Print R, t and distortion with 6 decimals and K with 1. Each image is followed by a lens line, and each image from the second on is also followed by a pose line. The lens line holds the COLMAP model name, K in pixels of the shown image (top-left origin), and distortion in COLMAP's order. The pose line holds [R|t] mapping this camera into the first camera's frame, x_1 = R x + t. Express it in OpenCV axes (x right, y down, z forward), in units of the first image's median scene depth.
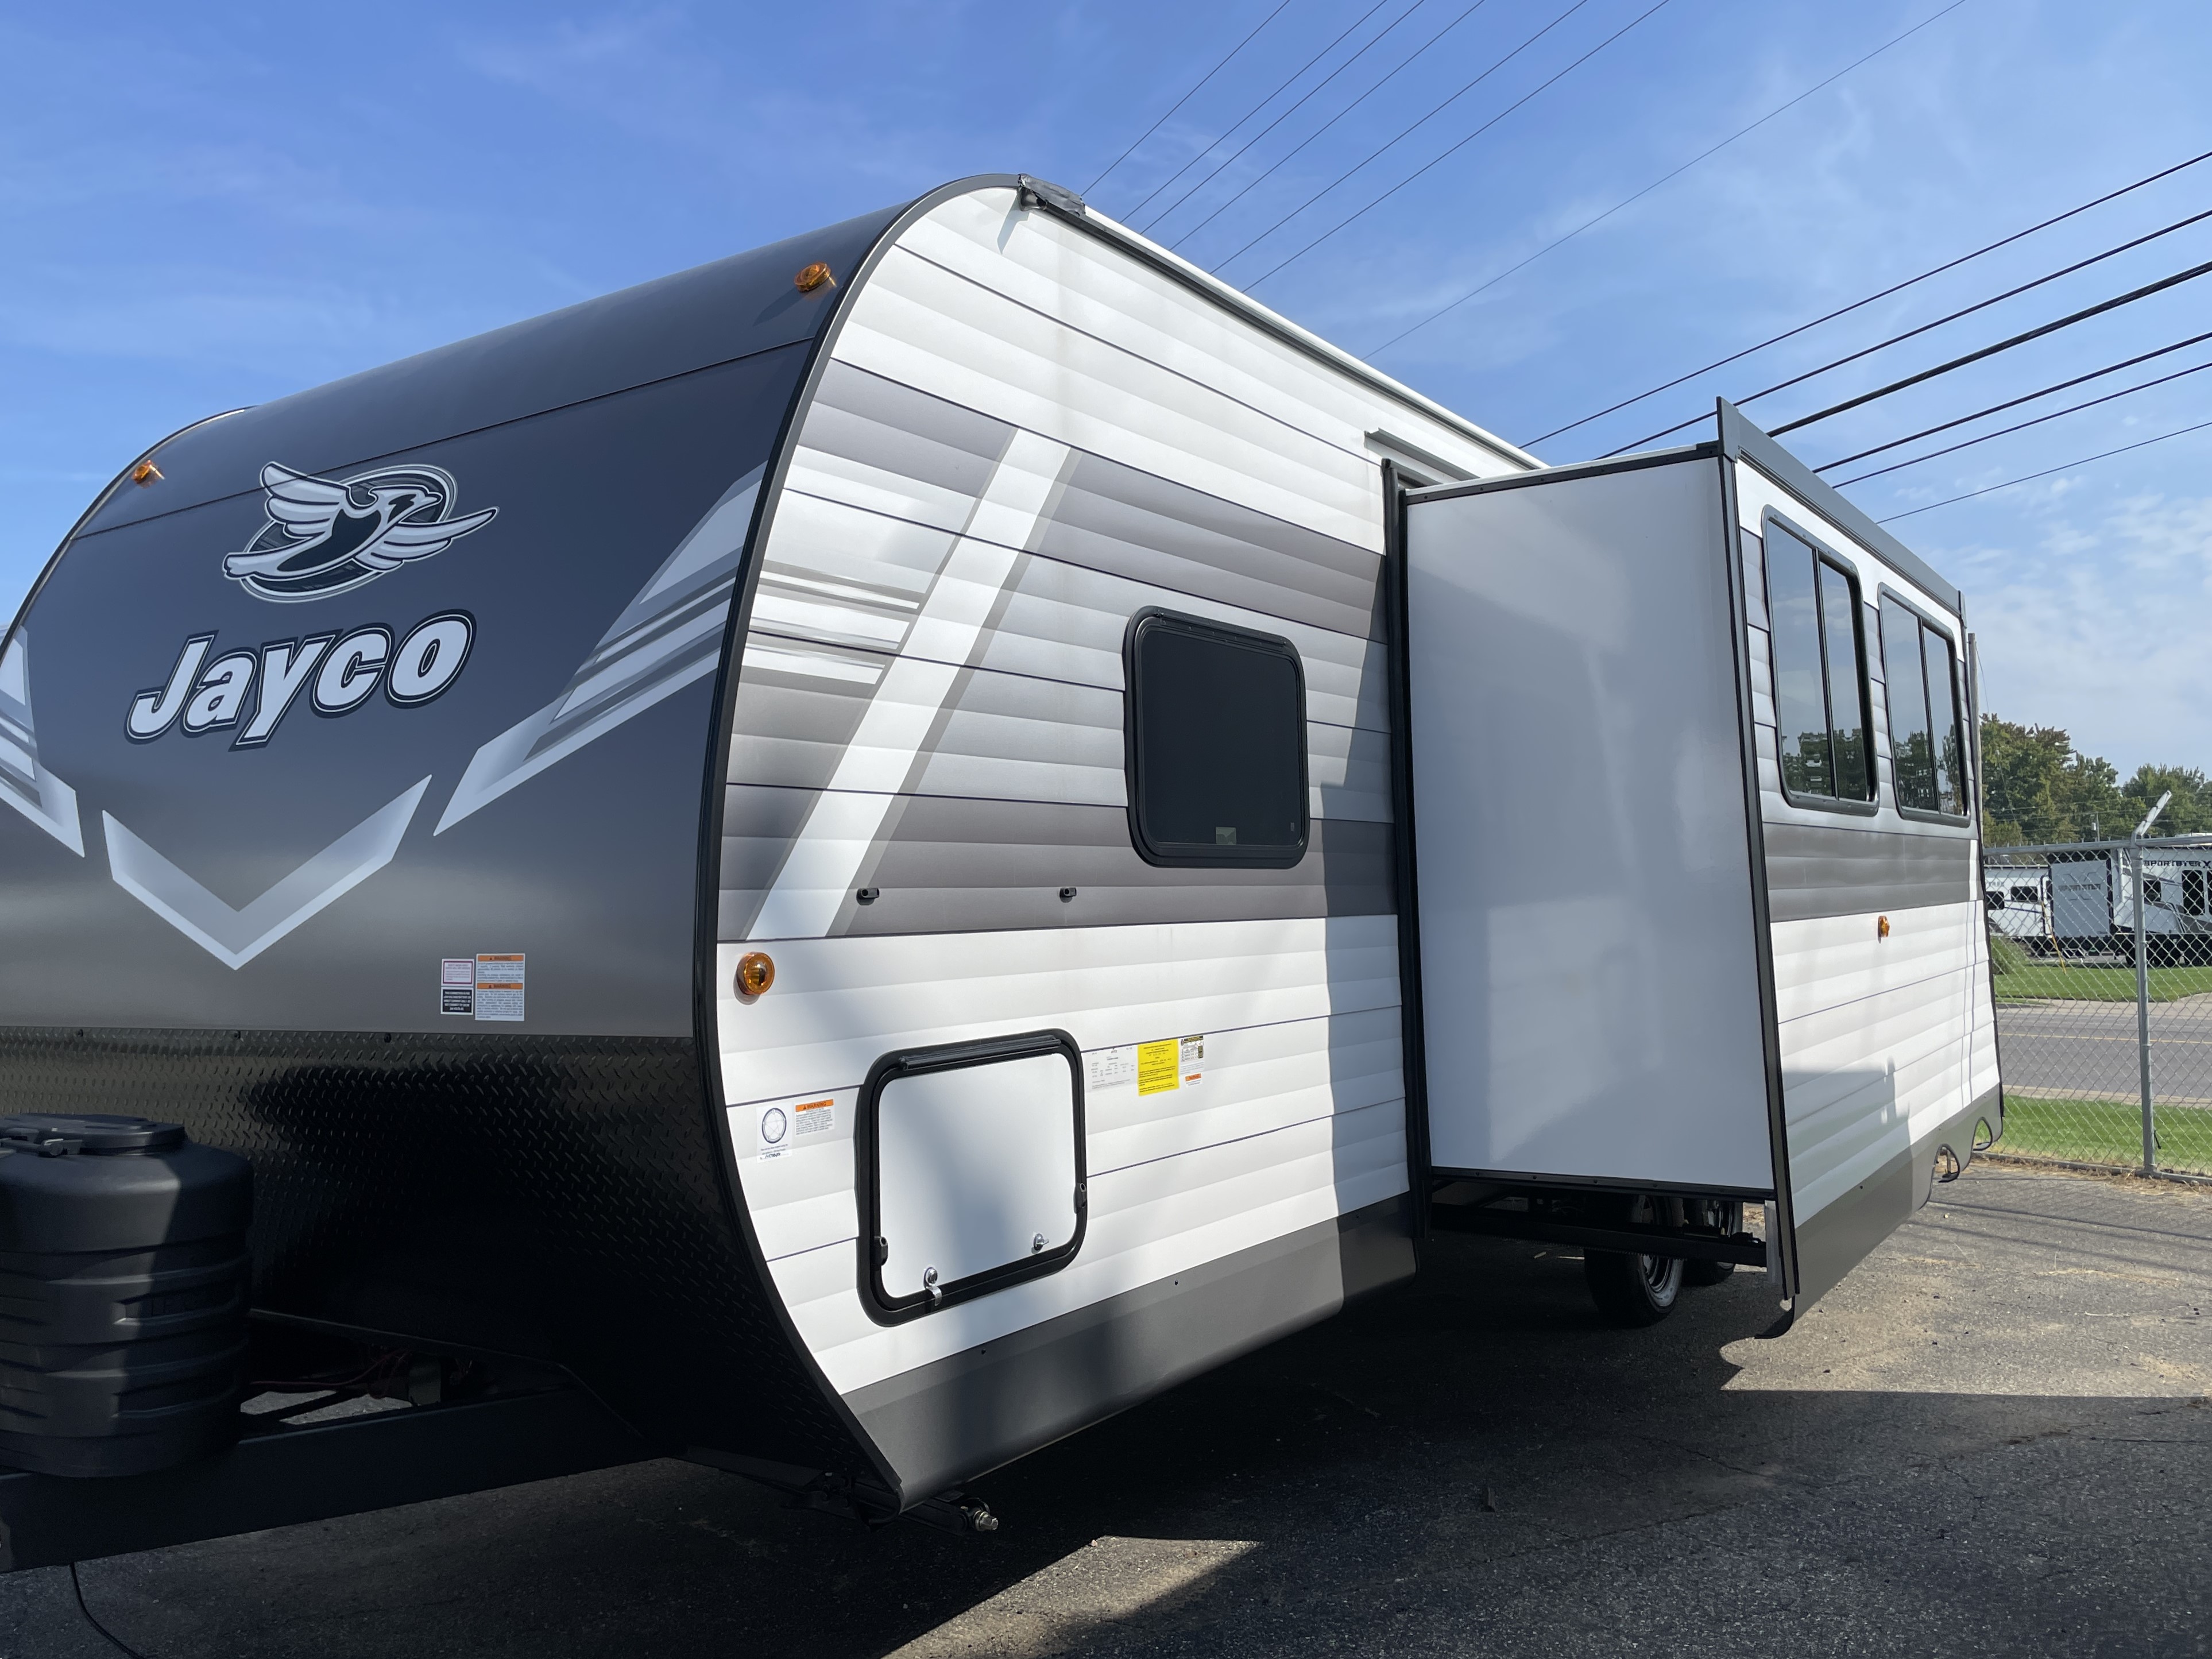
lens RADIAL K [[1691.4, 0, 1106.3], [0, 1691.4, 823.0], [0, 0, 1]] dist [0.022699, -0.042655]
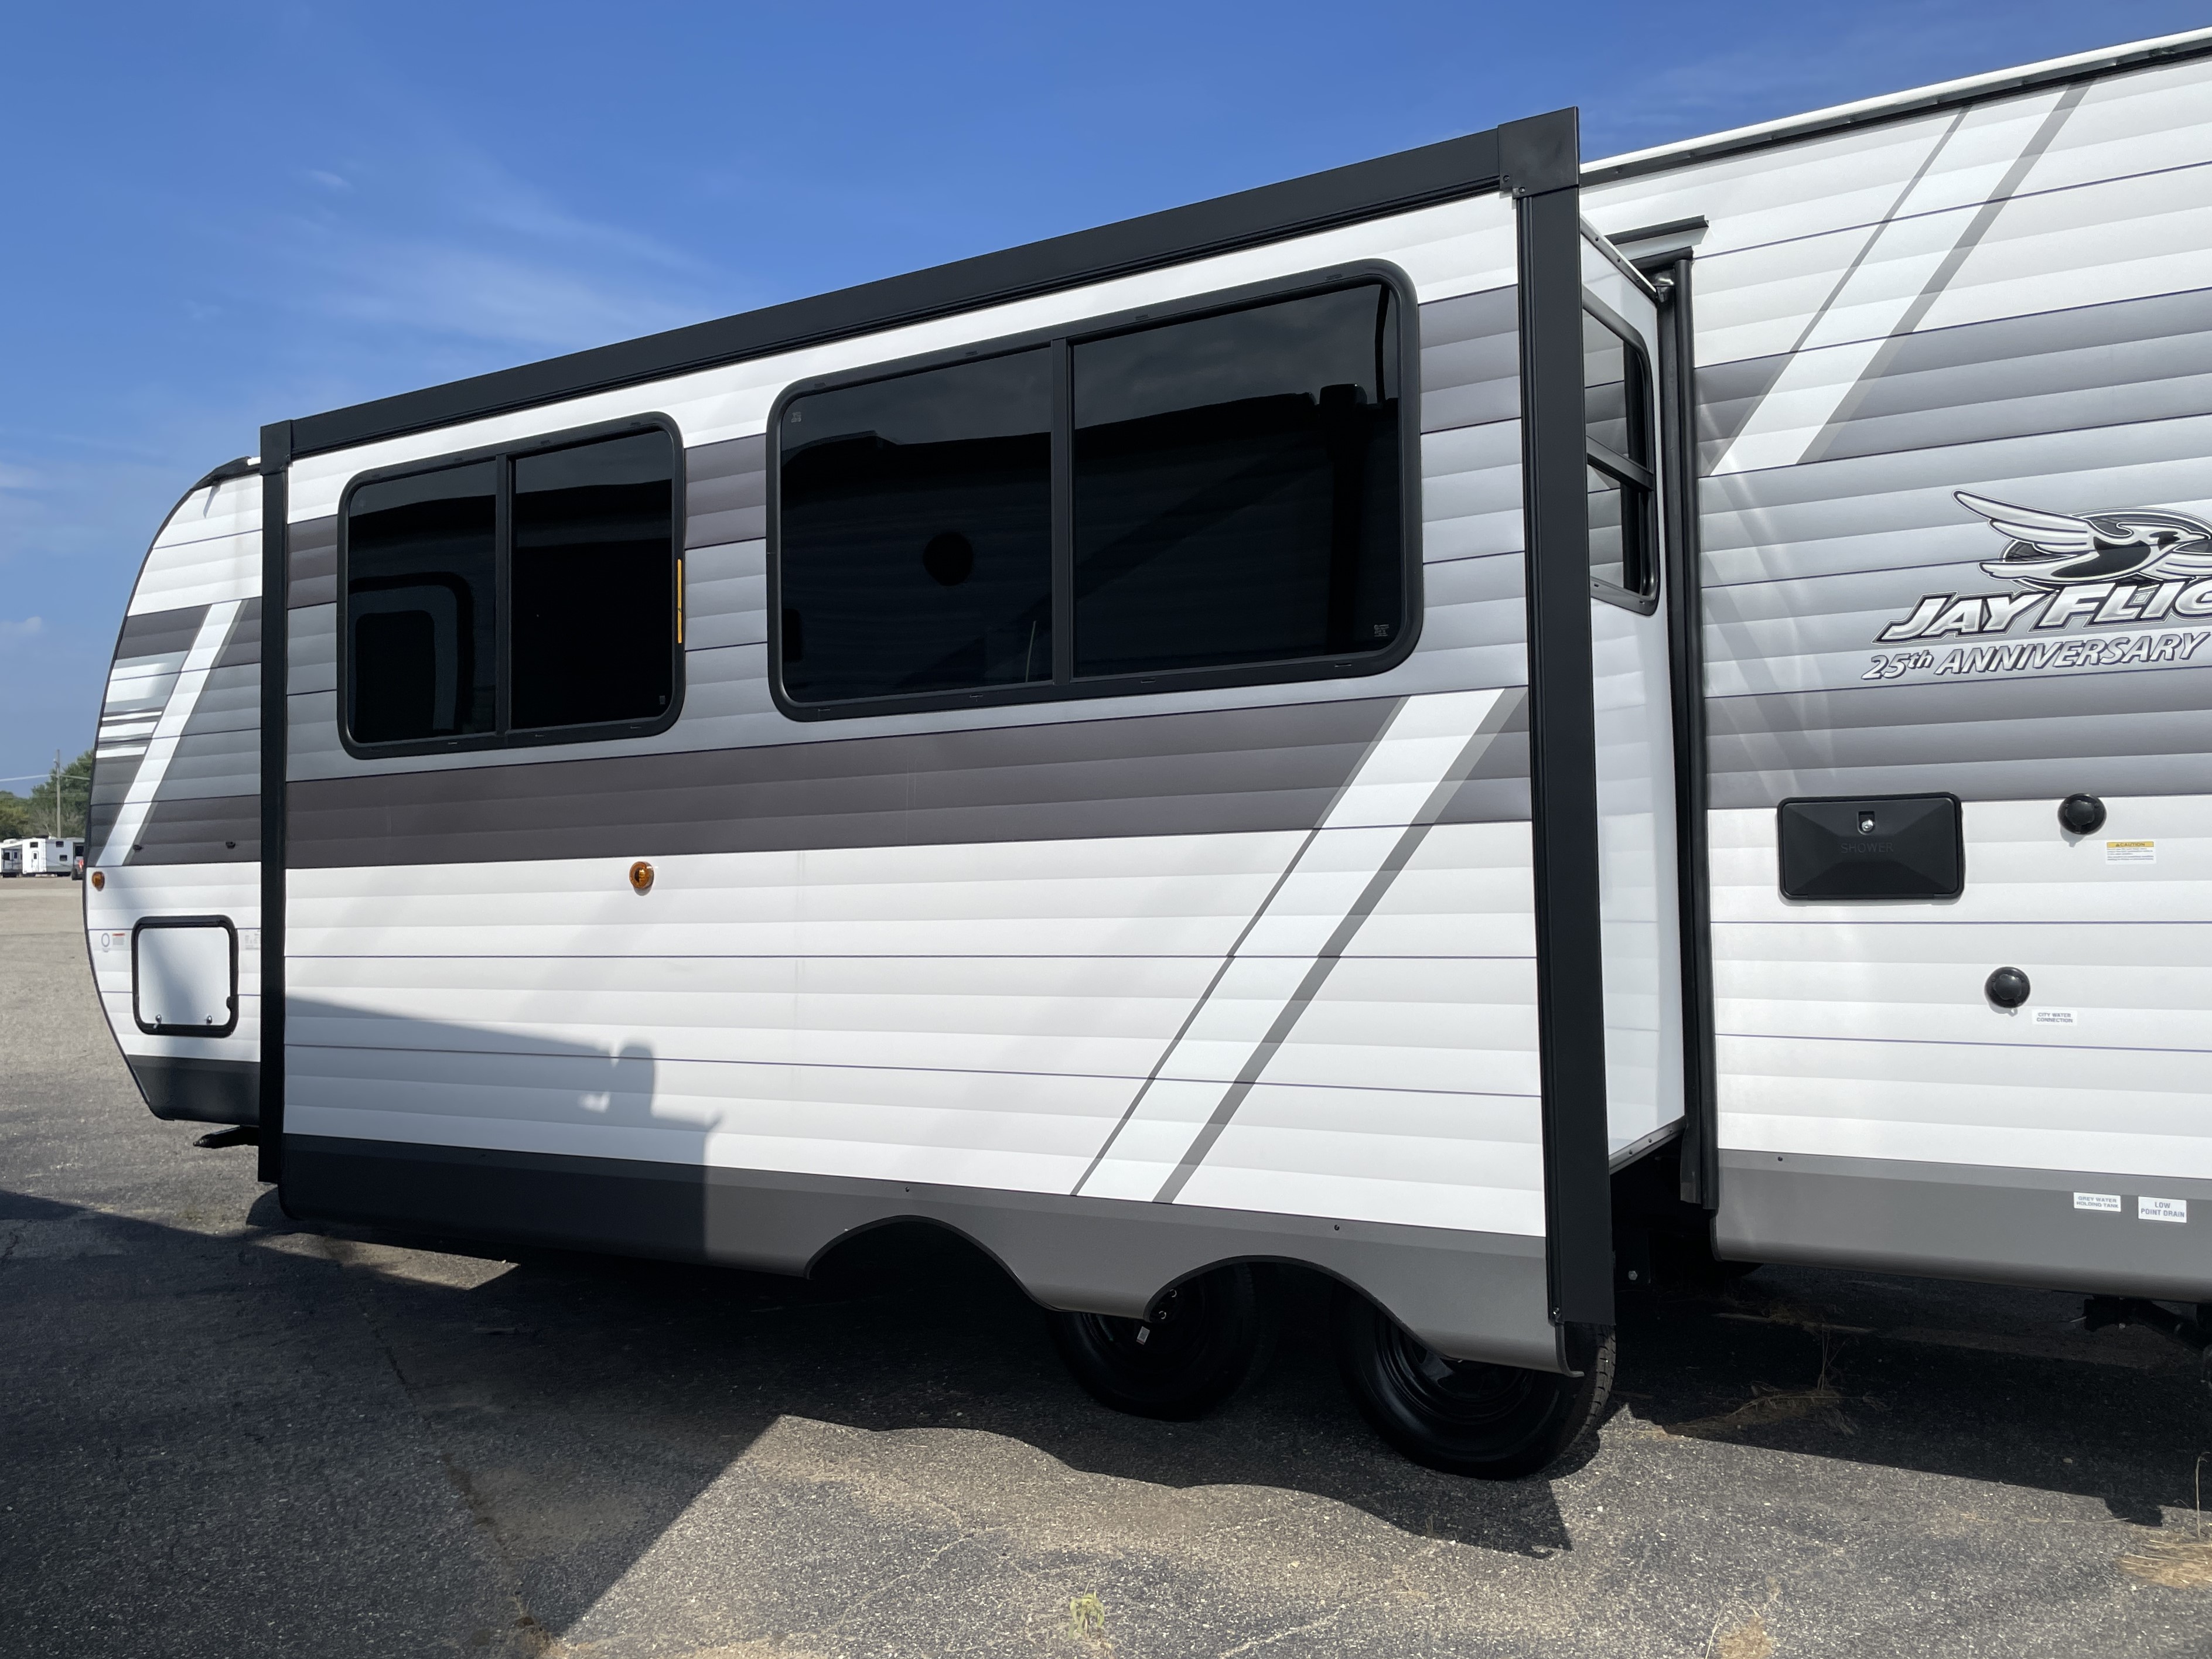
lens RADIAL K [[1691.4, 0, 1102.1], [0, 1691.4, 828.9], [0, 0, 1]] dist [0.022699, -0.042655]
pose [[0.100396, 0.005830, -0.994931, 2.254689], [0.072466, 0.997284, 0.013156, 0.080528], [0.992305, -0.073419, 0.099701, 2.043638]]
